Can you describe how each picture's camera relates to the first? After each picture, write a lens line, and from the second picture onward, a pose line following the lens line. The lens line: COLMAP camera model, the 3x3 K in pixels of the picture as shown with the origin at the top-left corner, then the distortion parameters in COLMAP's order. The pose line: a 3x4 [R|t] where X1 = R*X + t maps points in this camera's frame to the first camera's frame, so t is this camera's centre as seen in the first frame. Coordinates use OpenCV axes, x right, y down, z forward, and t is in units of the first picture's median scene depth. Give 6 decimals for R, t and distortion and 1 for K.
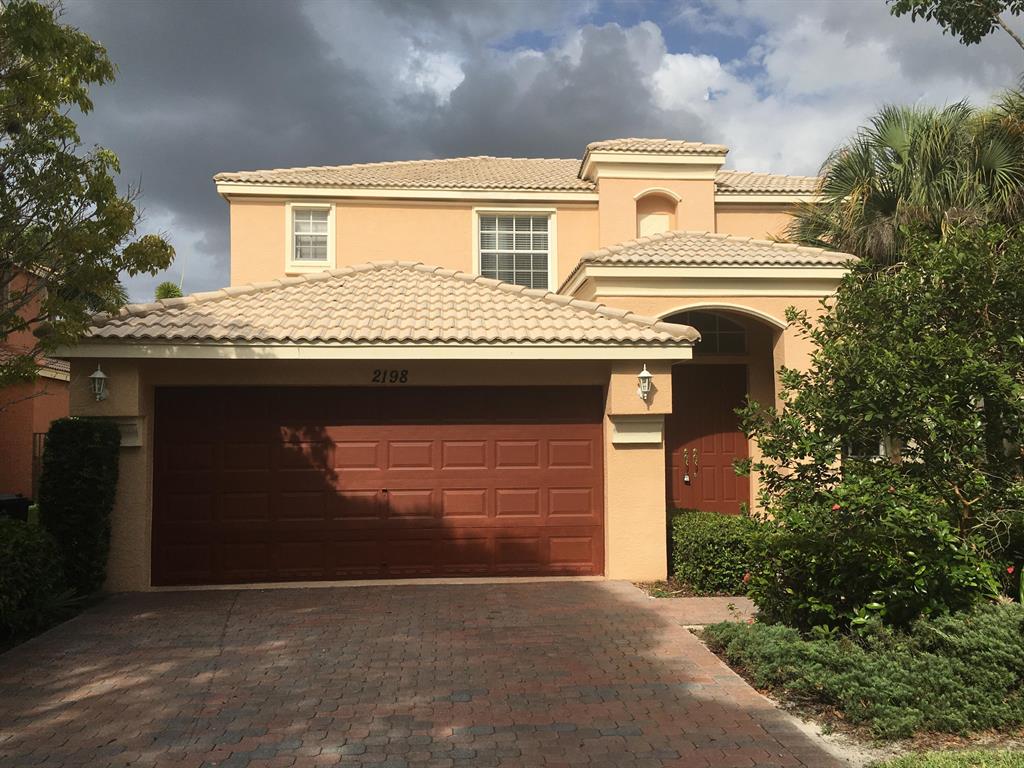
lens RADIAL K [[861.8, 0, 512.0], [0, 861.8, 384.0], [0, 0, 1]] dist [0.057174, -0.075296]
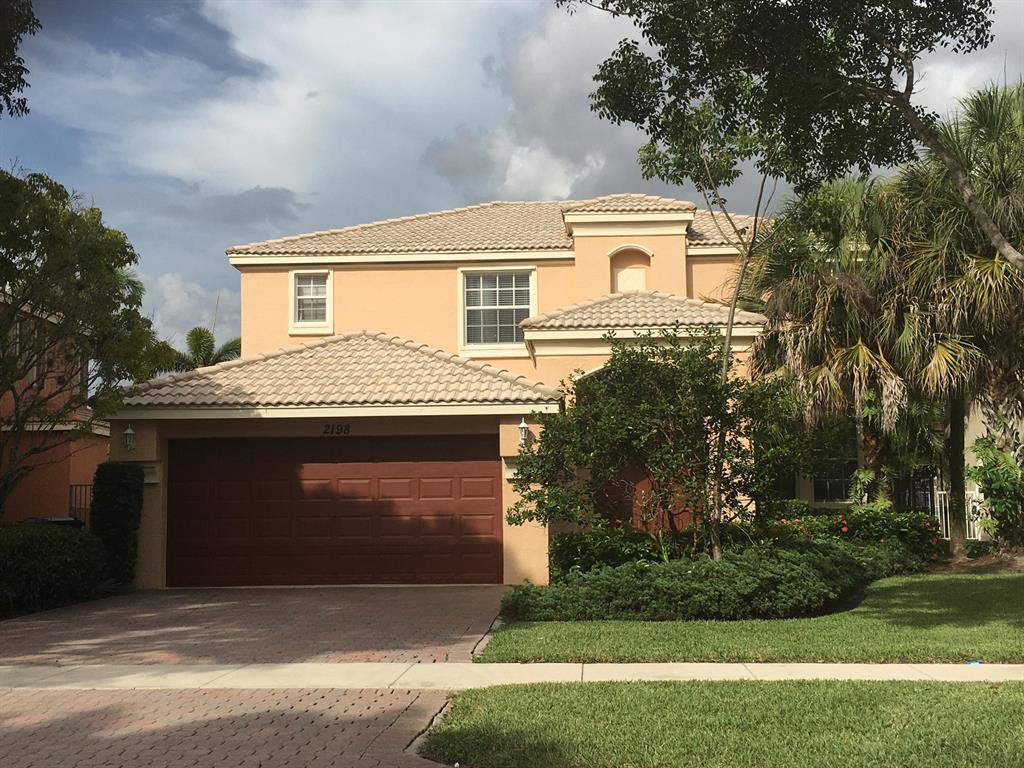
lens RADIAL K [[1220.1, 0, 512.0], [0, 1220.1, 384.0], [0, 0, 1]] dist [0.012726, 0.017312]
pose [[0.990229, -0.018463, -0.138226, 0.230381], [0.013265, 0.999173, -0.038428, -0.001567], [0.138821, 0.036219, 0.989655, -0.487760]]
